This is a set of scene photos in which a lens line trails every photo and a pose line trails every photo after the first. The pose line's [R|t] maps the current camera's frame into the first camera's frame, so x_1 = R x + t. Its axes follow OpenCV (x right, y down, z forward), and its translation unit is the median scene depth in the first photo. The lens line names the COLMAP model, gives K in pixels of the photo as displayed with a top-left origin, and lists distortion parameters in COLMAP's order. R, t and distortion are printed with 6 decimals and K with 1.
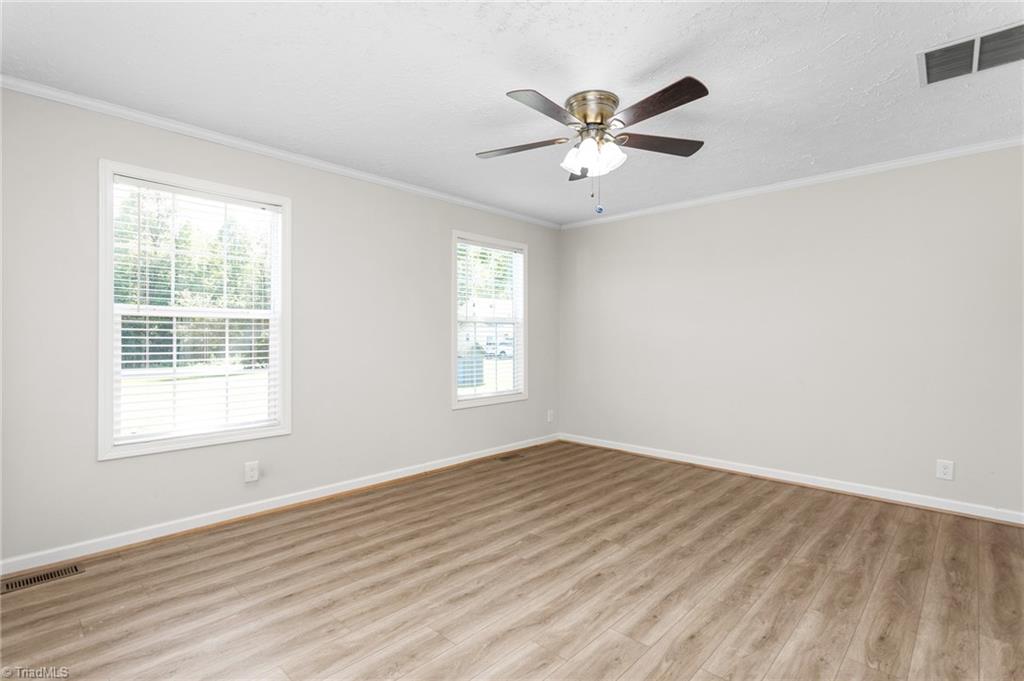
lens RADIAL K [[496.0, 0, 516.9], [0, 496.0, 332.1], [0, 0, 1]] dist [0.012130, 0.000263]
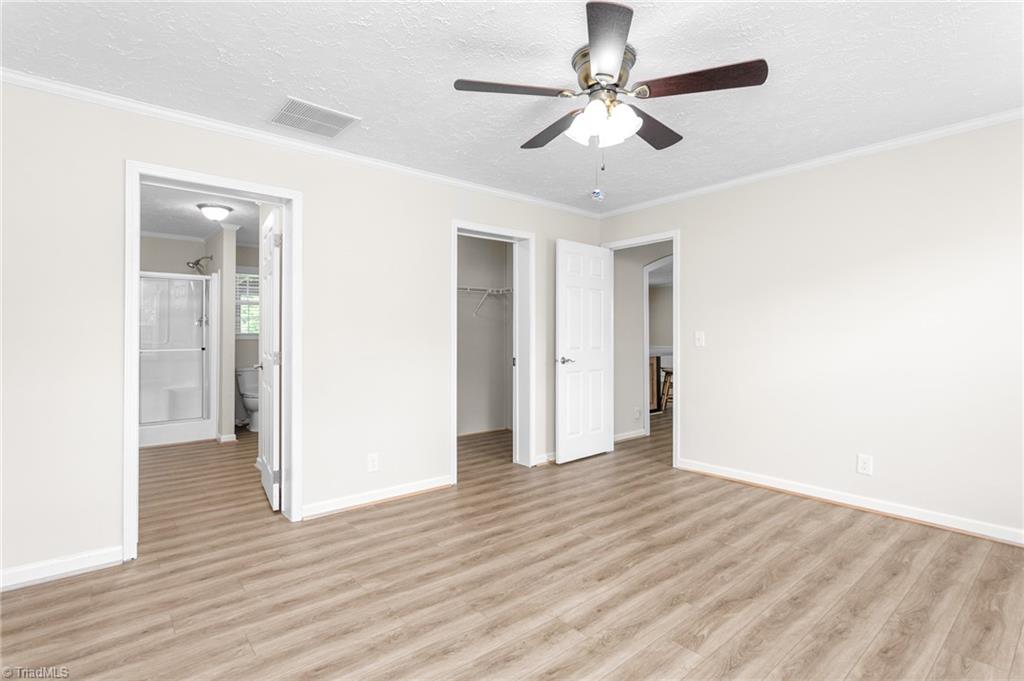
lens RADIAL K [[496.0, 0, 516.9], [0, 496.0, 332.1], [0, 0, 1]] dist [0.012130, 0.000263]
pose [[-0.993172, -0.000334, 0.116657, 0.138410], [-0.001676, 0.999934, -0.011409, 0.008186], [-0.116645, -0.011527, -0.993107, 1.290752]]
